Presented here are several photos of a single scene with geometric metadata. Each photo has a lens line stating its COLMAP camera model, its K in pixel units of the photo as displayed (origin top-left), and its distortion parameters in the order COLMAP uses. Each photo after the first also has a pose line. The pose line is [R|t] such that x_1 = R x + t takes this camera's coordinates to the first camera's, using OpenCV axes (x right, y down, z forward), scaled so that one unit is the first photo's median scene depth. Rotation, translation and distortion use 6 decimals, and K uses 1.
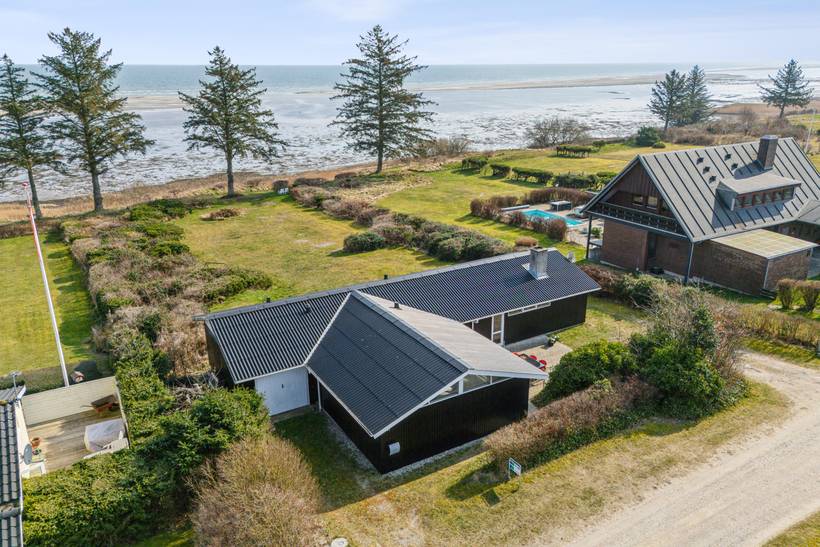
lens RADIAL K [[613.1, 0, 407.3], [0, 613.1, 271.5], [0, 0, 1]] dist [0.086782, -0.090228]
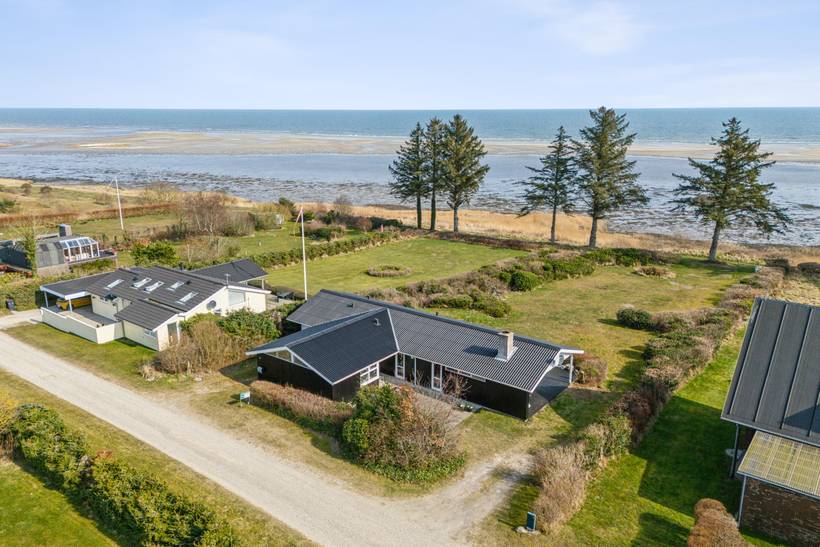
lens RADIAL K [[613.1, 0, 407.3], [0, 613.1, 271.5], [0, 0, 1]] dist [0.086782, -0.090228]
pose [[0.363619, 0.242183, -0.899516, 0.613536], [-0.297031, 0.945354, 0.134453, -0.131046], [0.882923, 0.218295, 0.415685, 0.199371]]
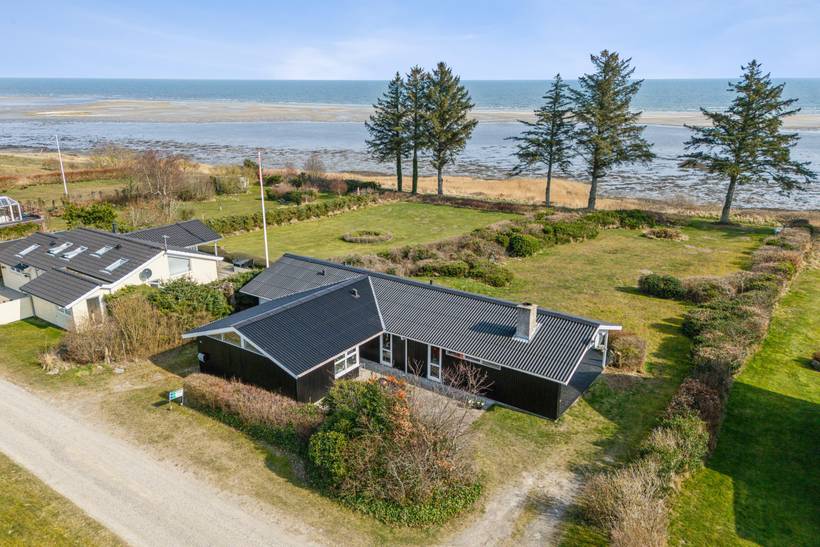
lens RADIAL K [[613.1, 0, 407.3], [0, 613.1, 271.5], [0, 0, 1]] dist [0.086782, -0.090228]
pose [[0.400379, 0.277103, -0.873448, 0.475438], [-0.293768, 0.941687, 0.164092, -0.093503], [0.867985, 0.190892, 0.458435, 0.258439]]
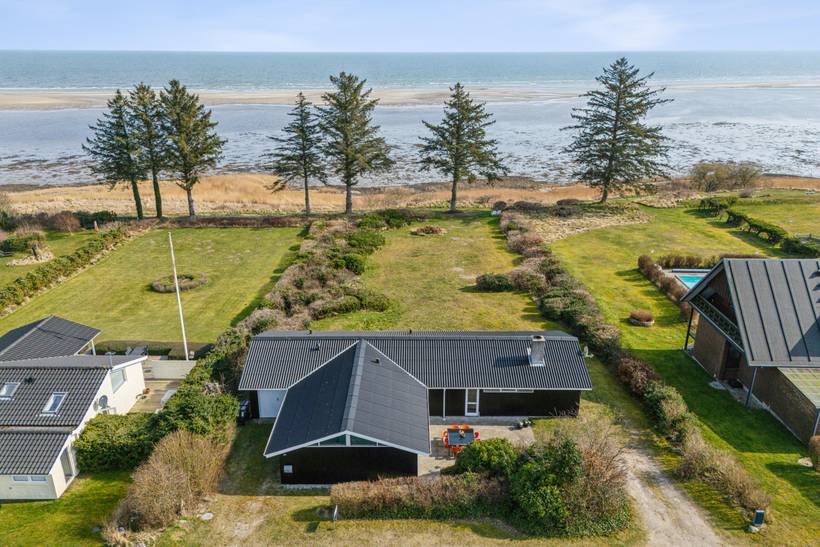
lens RADIAL K [[602.0, 0, 406.7], [0, 602.0, 276.5], [0, 0, 1]] dist [0.045009, -0.005332]
pose [[0.855596, 0.184784, -0.483539, 0.280891], [-0.168052, 0.982674, 0.078168, -0.104076], [0.489605, 0.014379, 0.871826, -0.023697]]
